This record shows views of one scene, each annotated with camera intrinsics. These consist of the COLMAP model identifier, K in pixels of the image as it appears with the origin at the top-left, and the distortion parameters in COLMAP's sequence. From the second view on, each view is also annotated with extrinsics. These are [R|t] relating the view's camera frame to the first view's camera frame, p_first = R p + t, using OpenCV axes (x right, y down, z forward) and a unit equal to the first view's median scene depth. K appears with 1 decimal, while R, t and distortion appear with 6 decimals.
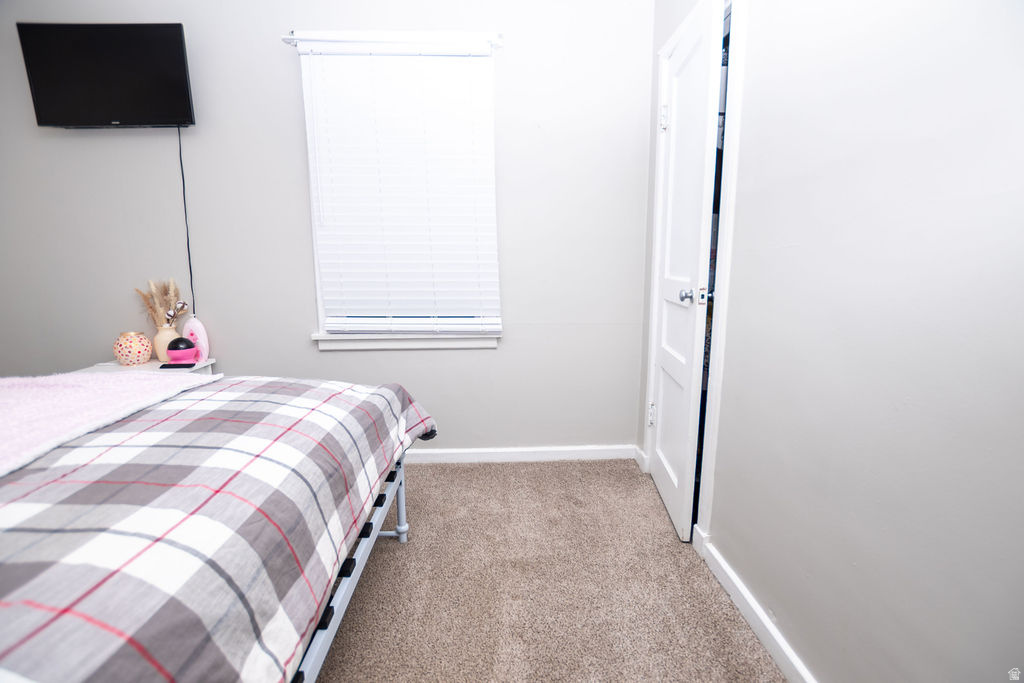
lens RADIAL K [[460.3, 0, 516.4], [0, 460.3, 341.7], [0, 0, 1]] dist [-0.030901, 0.001825]
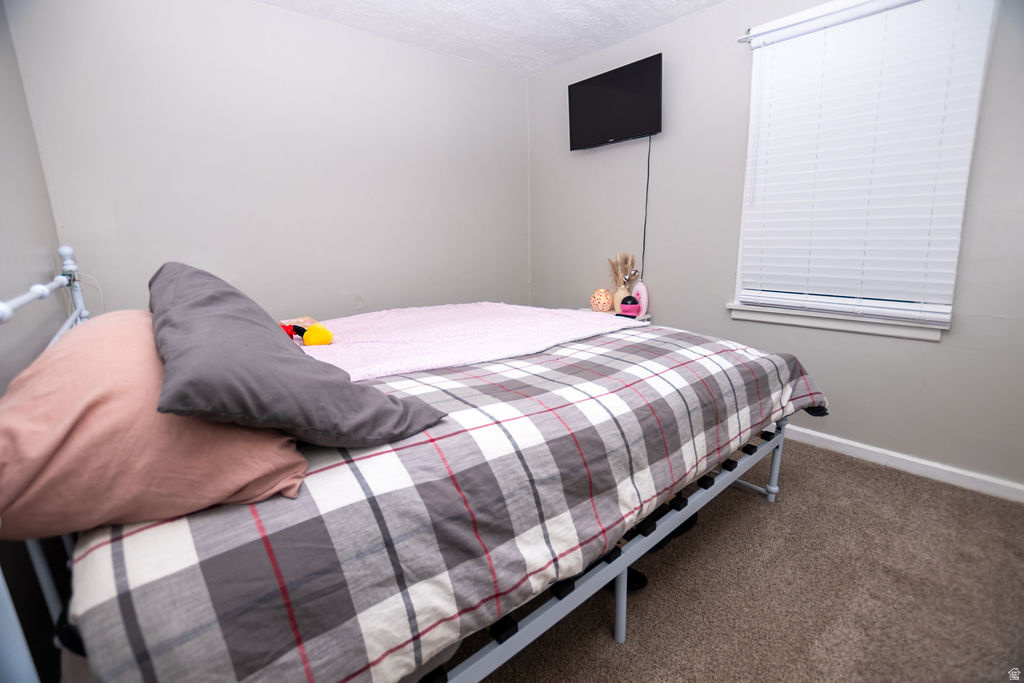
lens RADIAL K [[460.3, 0, 513.9], [0, 460.3, 338.6], [0, 0, 1]] dist [-0.030901, 0.001825]
pose [[0.616610, 0.152246, -0.772407, 0.177738], [-0.122058, 0.987747, 0.097252, 0.037951], [0.777749, 0.034312, 0.627637, -0.182379]]
